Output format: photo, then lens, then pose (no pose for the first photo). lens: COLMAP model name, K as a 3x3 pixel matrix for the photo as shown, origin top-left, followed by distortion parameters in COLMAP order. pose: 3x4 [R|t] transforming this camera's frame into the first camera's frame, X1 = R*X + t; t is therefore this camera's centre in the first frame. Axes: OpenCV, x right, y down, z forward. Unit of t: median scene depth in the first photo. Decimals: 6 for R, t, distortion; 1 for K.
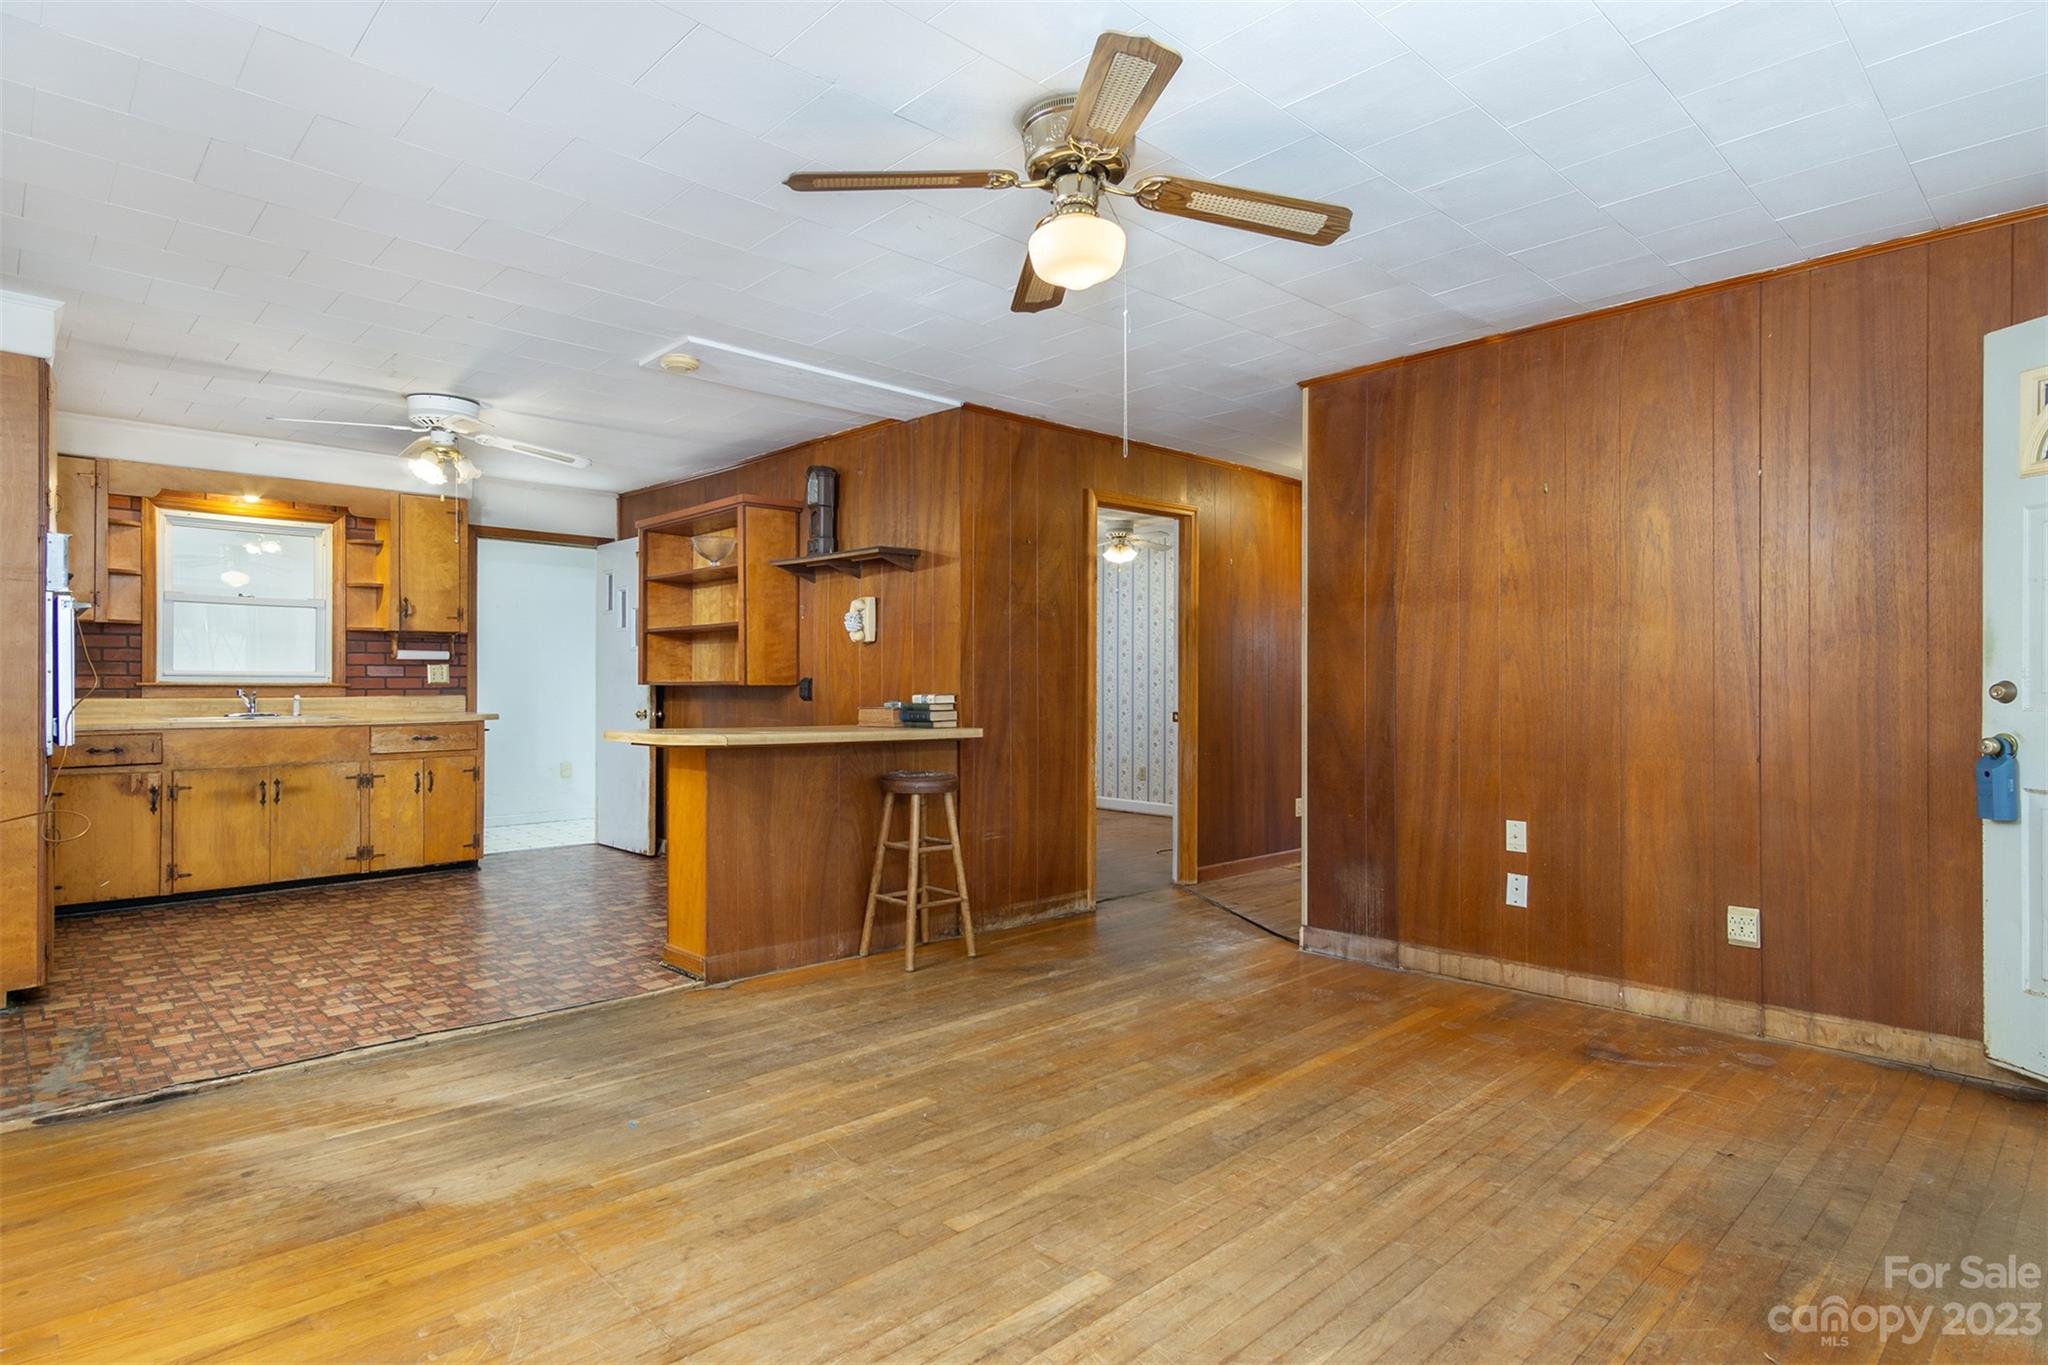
lens RADIAL K [[1092.7, 0, 1027.1], [0, 1092.7, 677.7], [0, 0, 1]] dist [0.004590, 0.000127]
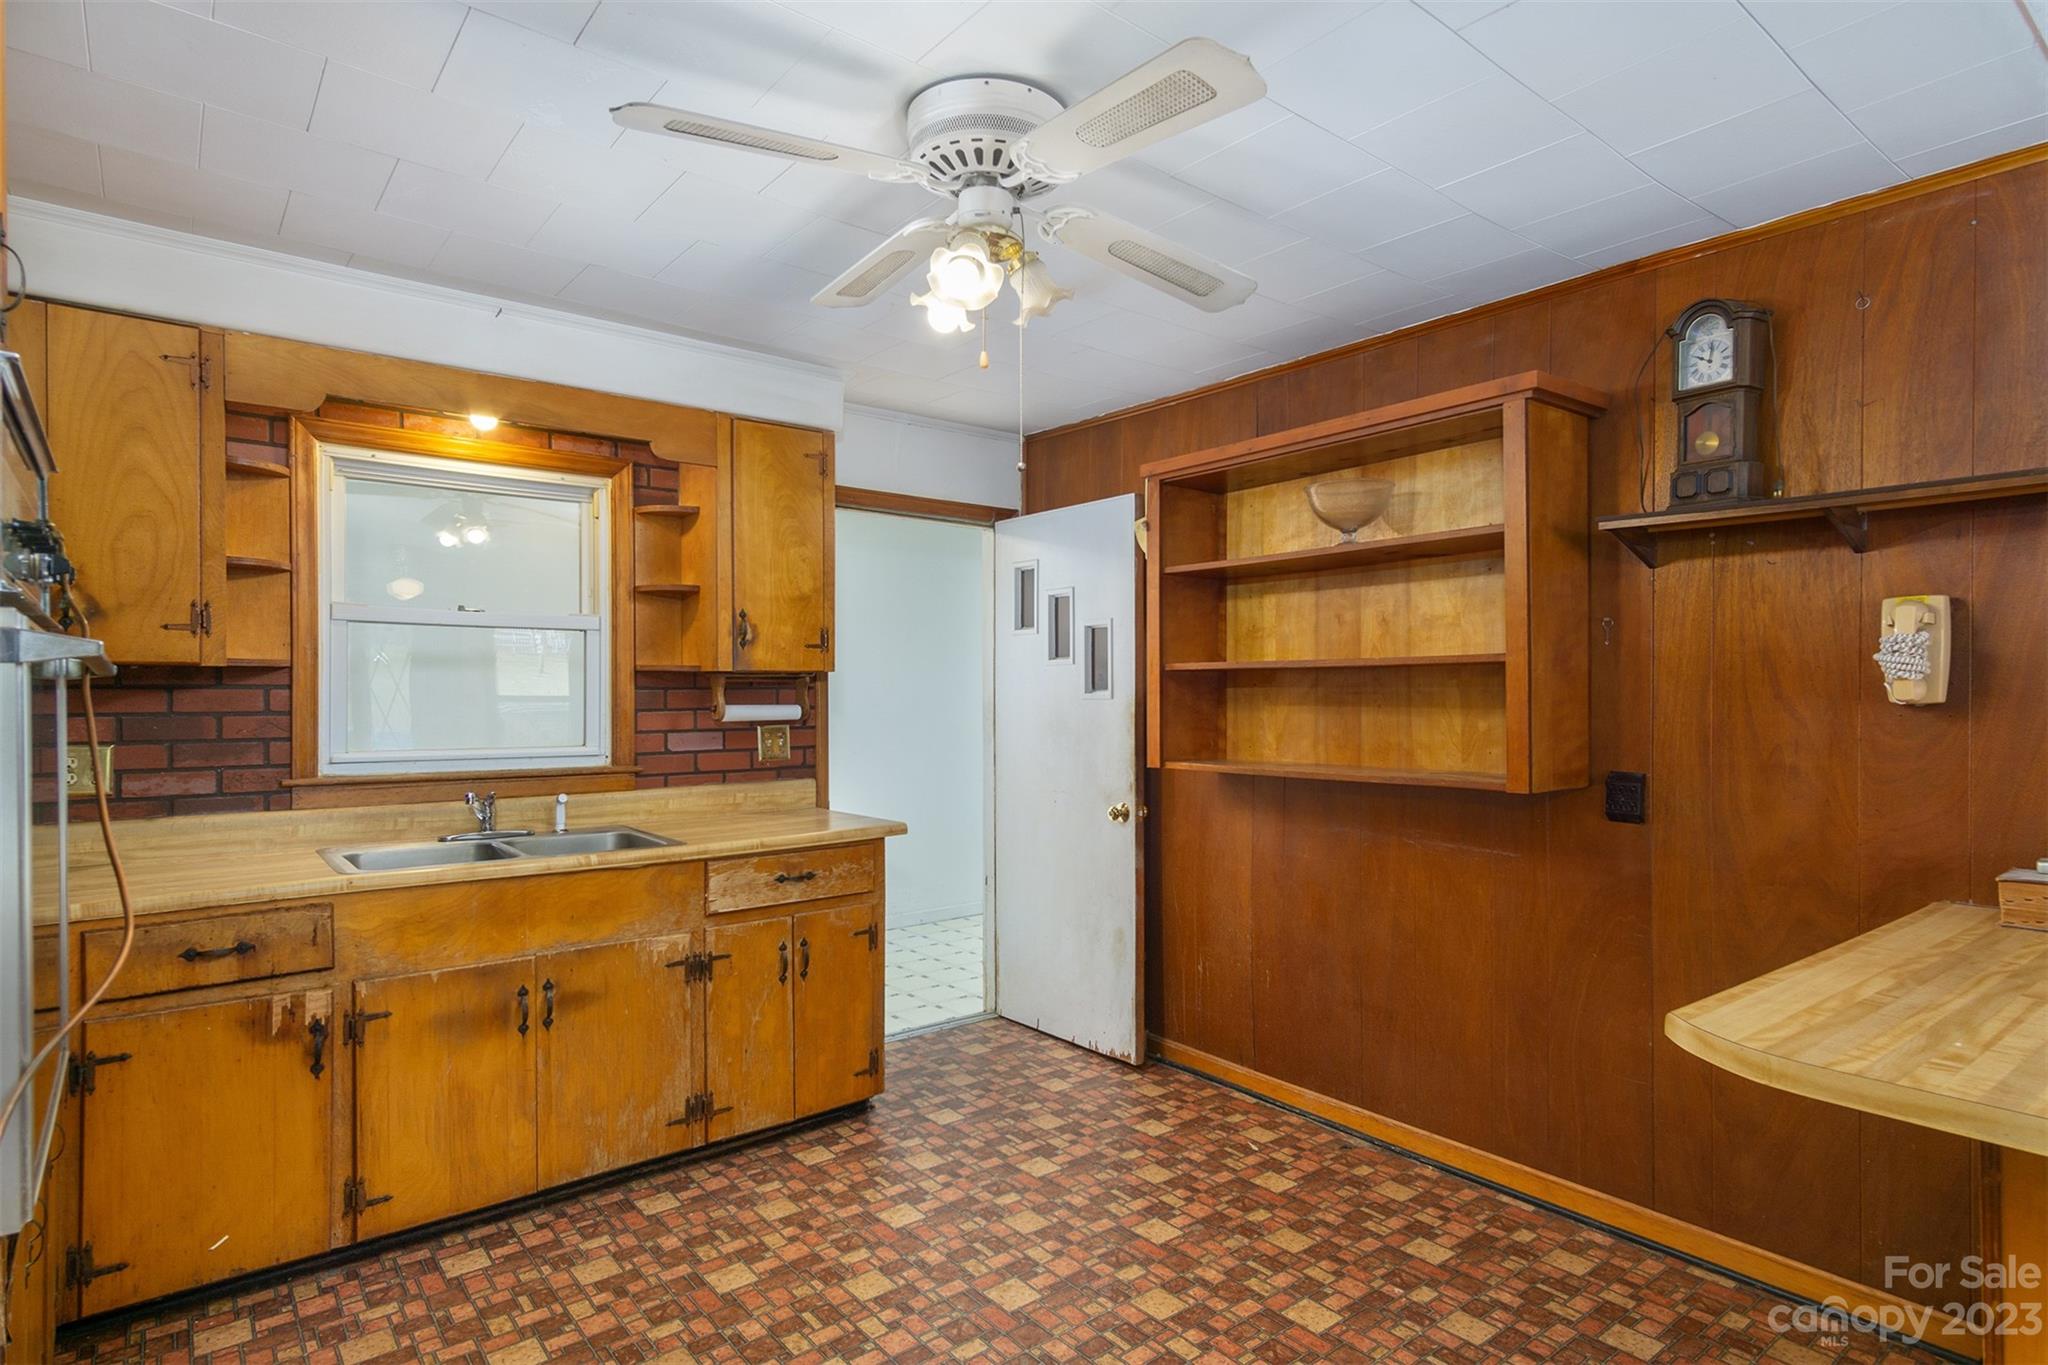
lens RADIAL K [[1092.7, 0, 1019.1], [0, 1092.7, 692.5], [0, 0, 1]] dist [0.004590, 0.000127]
pose [[0.995566, -0.003716, -0.093993, -0.418604], [0.004268, 0.999975, 0.005666, -0.038319], [0.093970, -0.006042, 0.995557, 0.519660]]
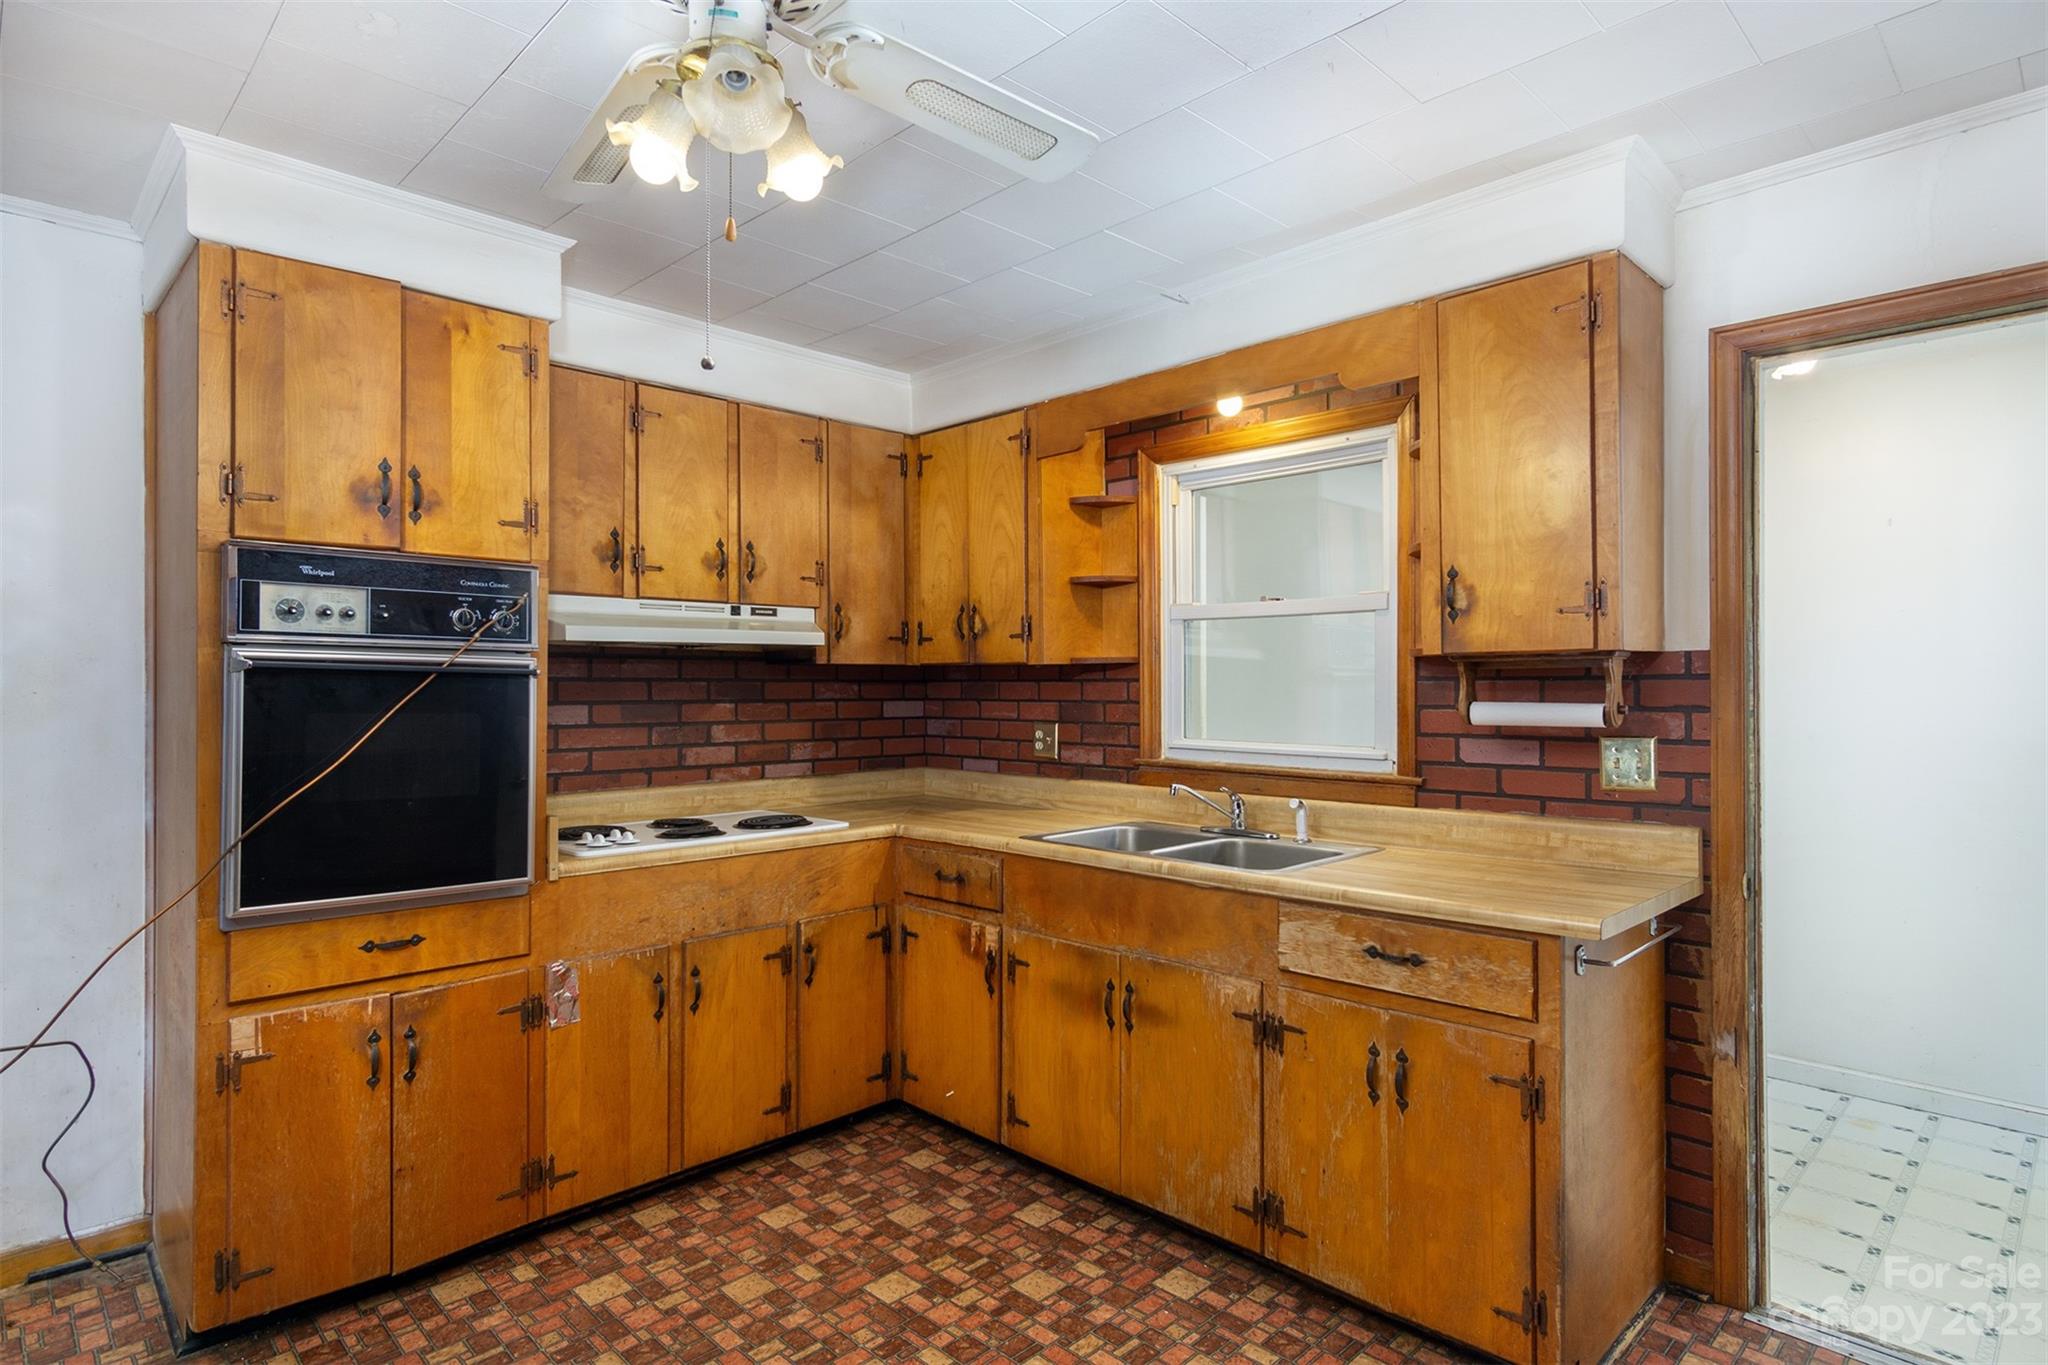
lens RADIAL K [[1092.7, 0, 1021.8], [0, 1092.7, 677.7], [0, 0, 1]] dist [0.004590, 0.000127]
pose [[0.002101, -0.010732, -0.999940, -0.203277], [0.007186, 0.999917, -0.010716, -0.034786], [0.999972, -0.007163, 0.002178, 0.936557]]
